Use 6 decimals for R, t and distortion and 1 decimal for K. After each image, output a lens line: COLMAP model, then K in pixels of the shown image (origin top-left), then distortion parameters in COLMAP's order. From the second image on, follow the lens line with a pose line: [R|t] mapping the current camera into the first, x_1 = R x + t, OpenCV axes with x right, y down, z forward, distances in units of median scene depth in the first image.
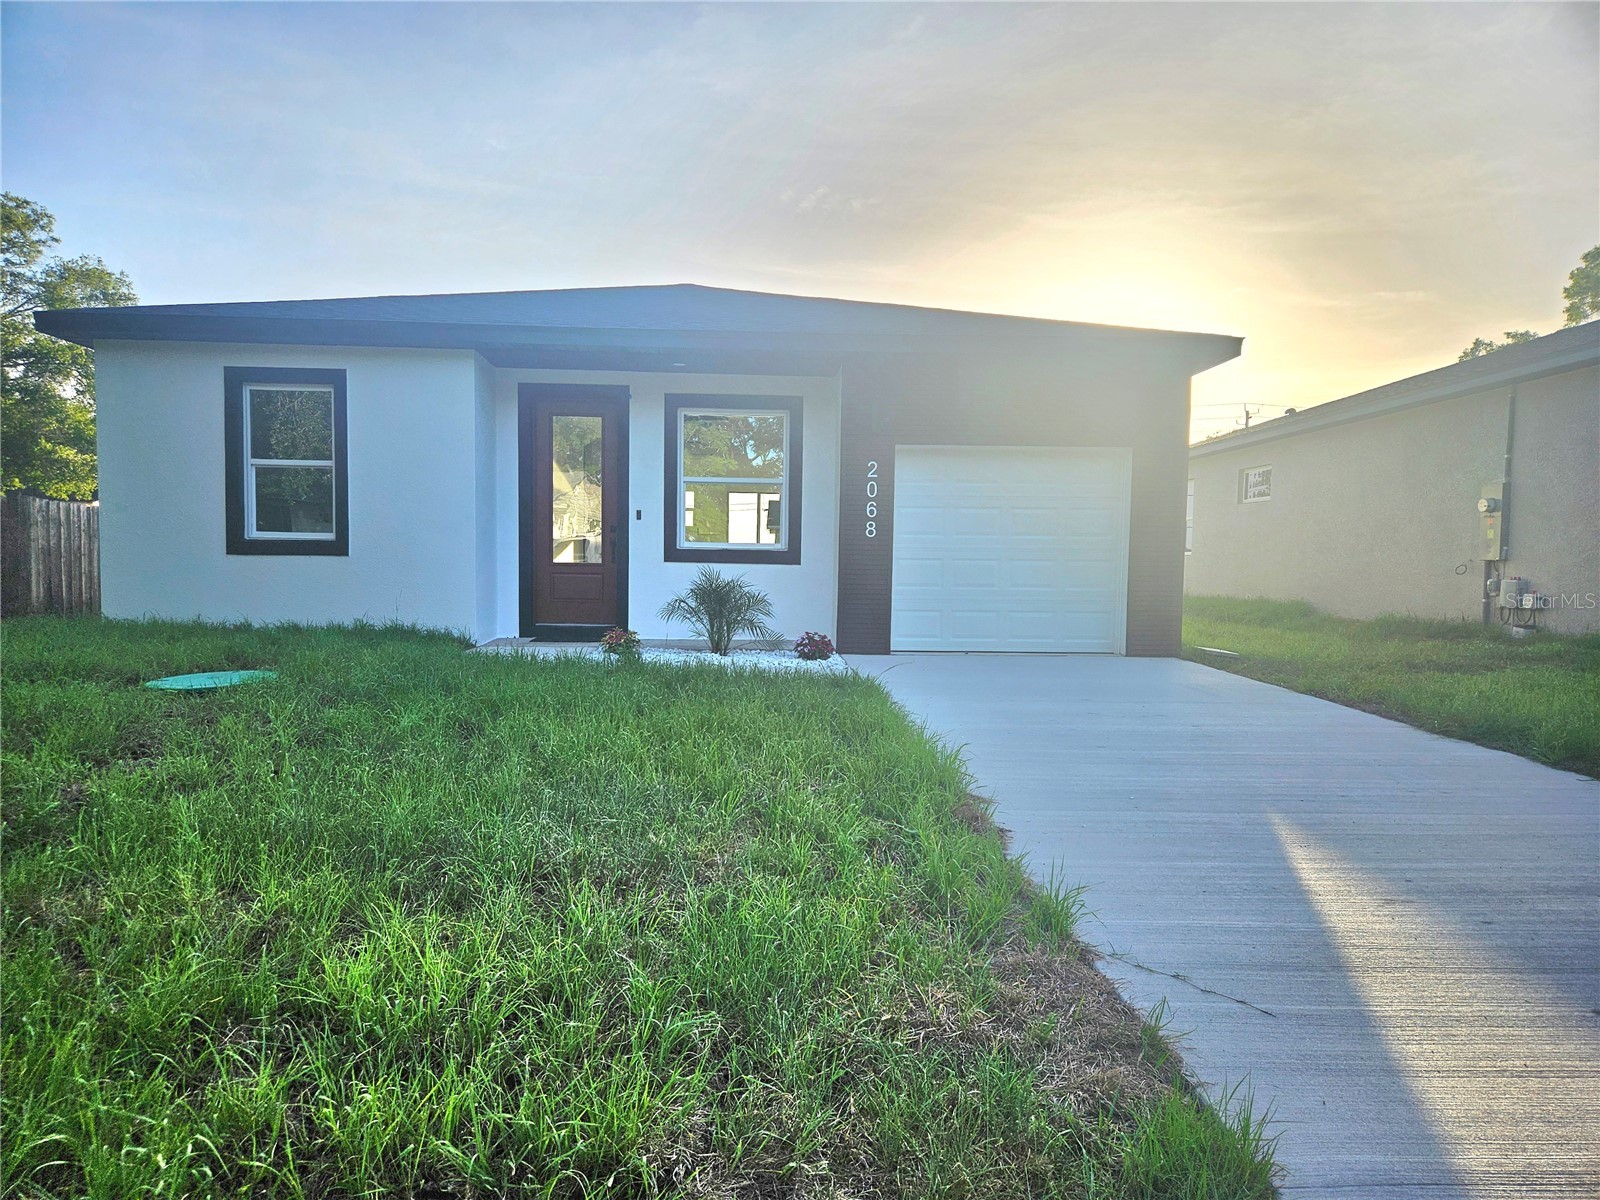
lens RADIAL K [[1078.2, 0, 794.9], [0, 1078.2, 637.5], [0, 0, 1]] dist [0.050966, 0.000406]
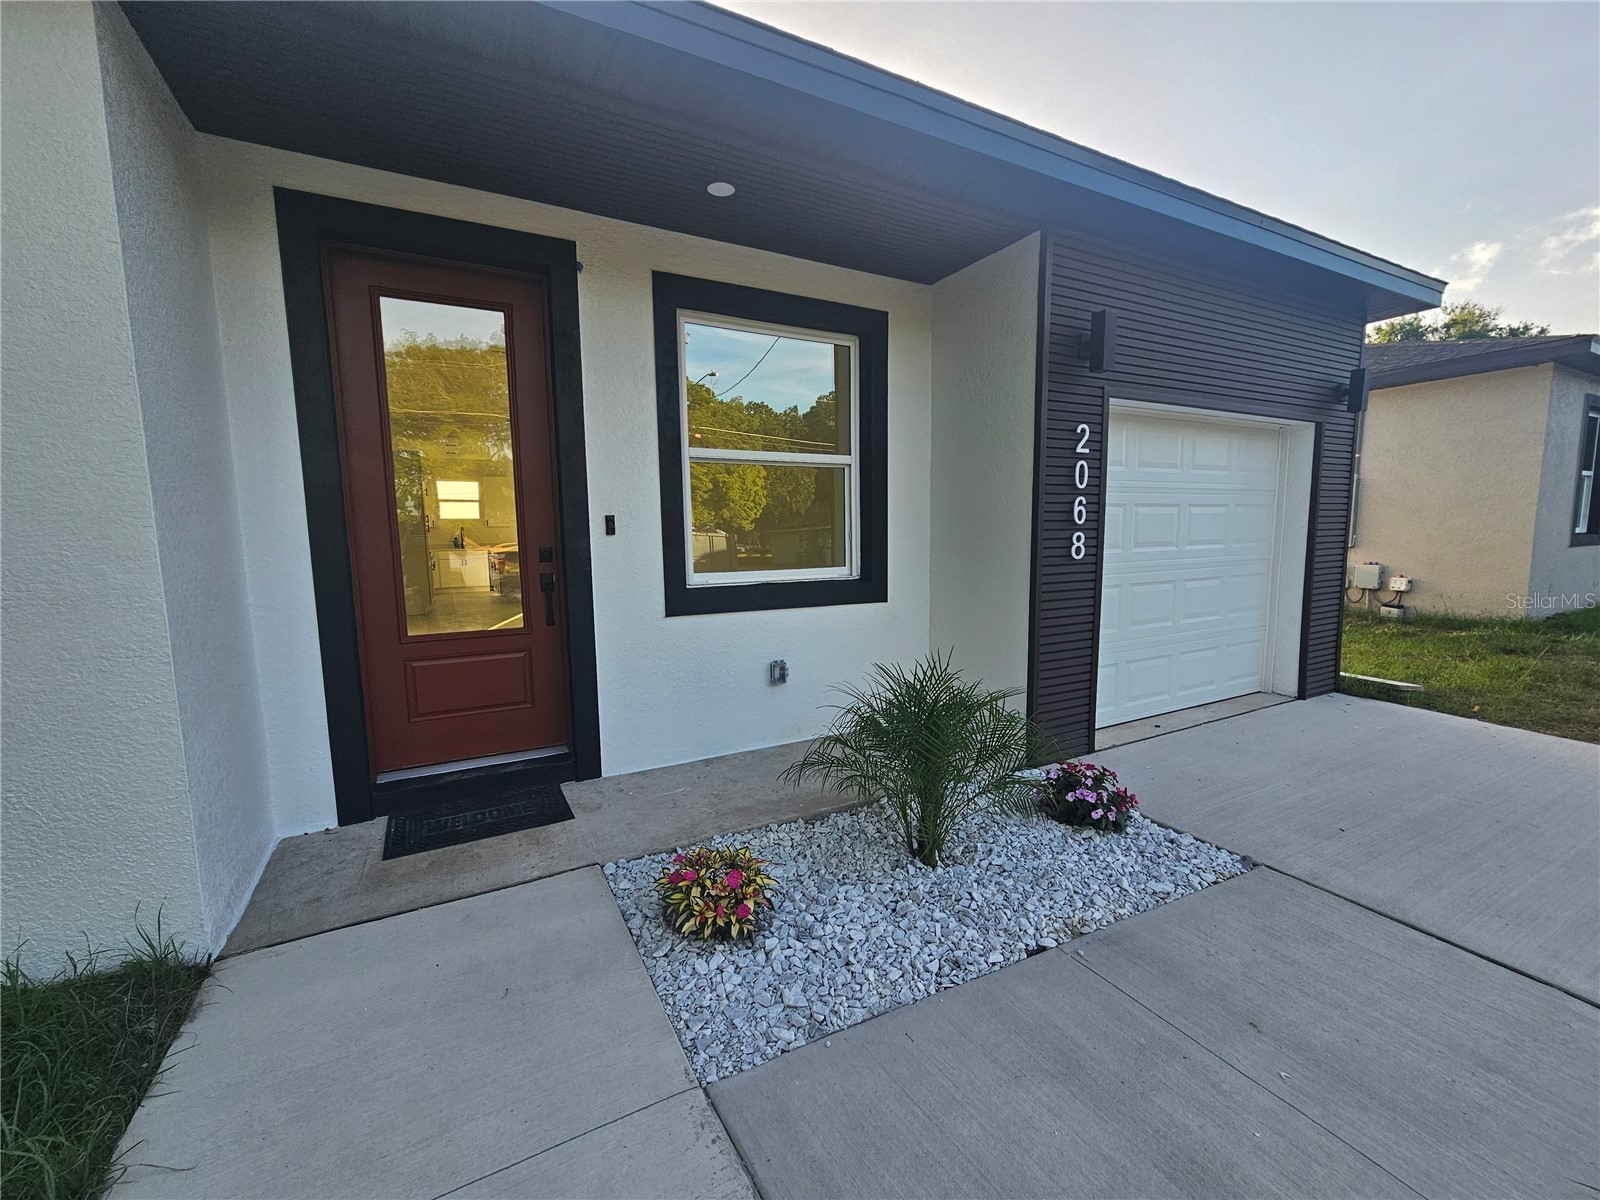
lens RADIAL K [[655.0, 0, 798.2], [0, 655.0, 606.6], [0, 0, 1]] dist [-0.001260, 0.000200]
pose [[0.904960, -0.074216, 0.418975, -0.193857], [0.053628, 0.996713, 0.060721, -0.090855], [-0.422104, -0.032481, 0.905965, 0.702500]]
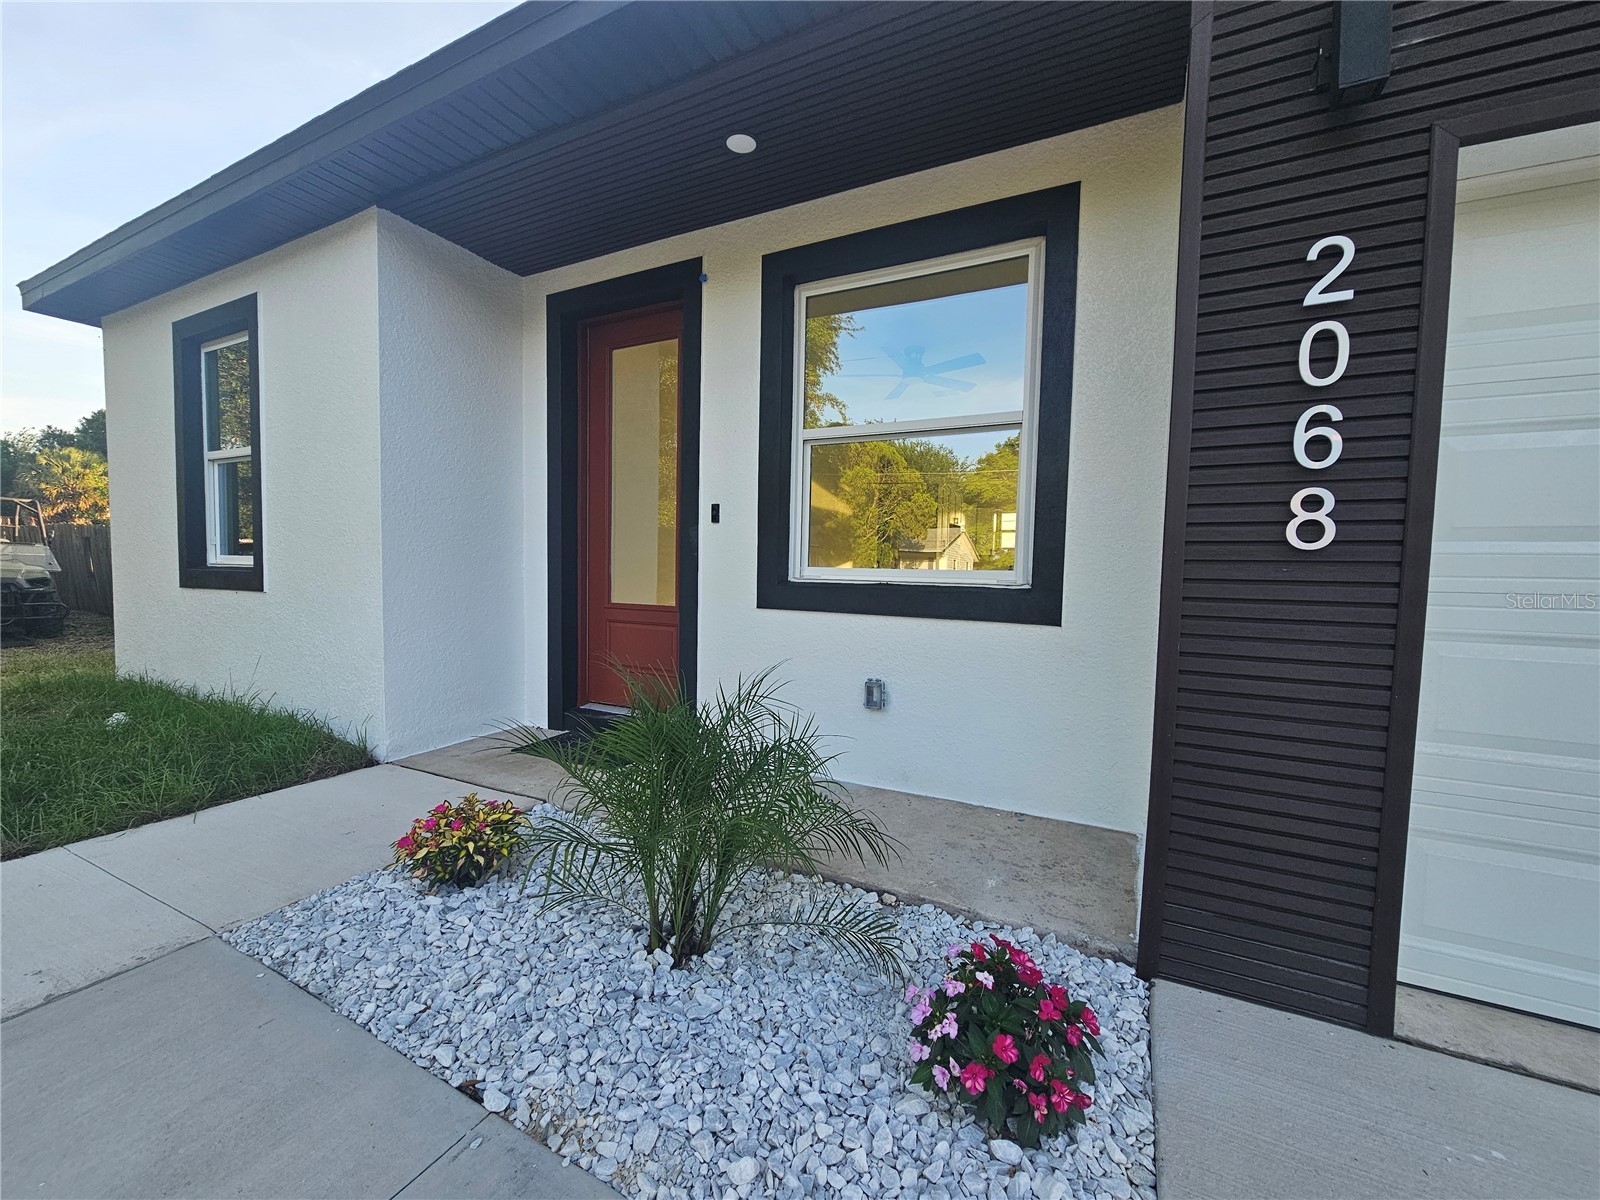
lens RADIAL K [[655.0, 0, 798.2], [0, 655.0, 606.6], [0, 0, 1]] dist [-0.001260, 0.000200]
pose [[0.862102, 0.031512, -0.505754, 0.042911], [-0.041399, 0.999108, -0.008316, -0.069708], [0.505041, 0.028107, 0.862638, 0.761798]]
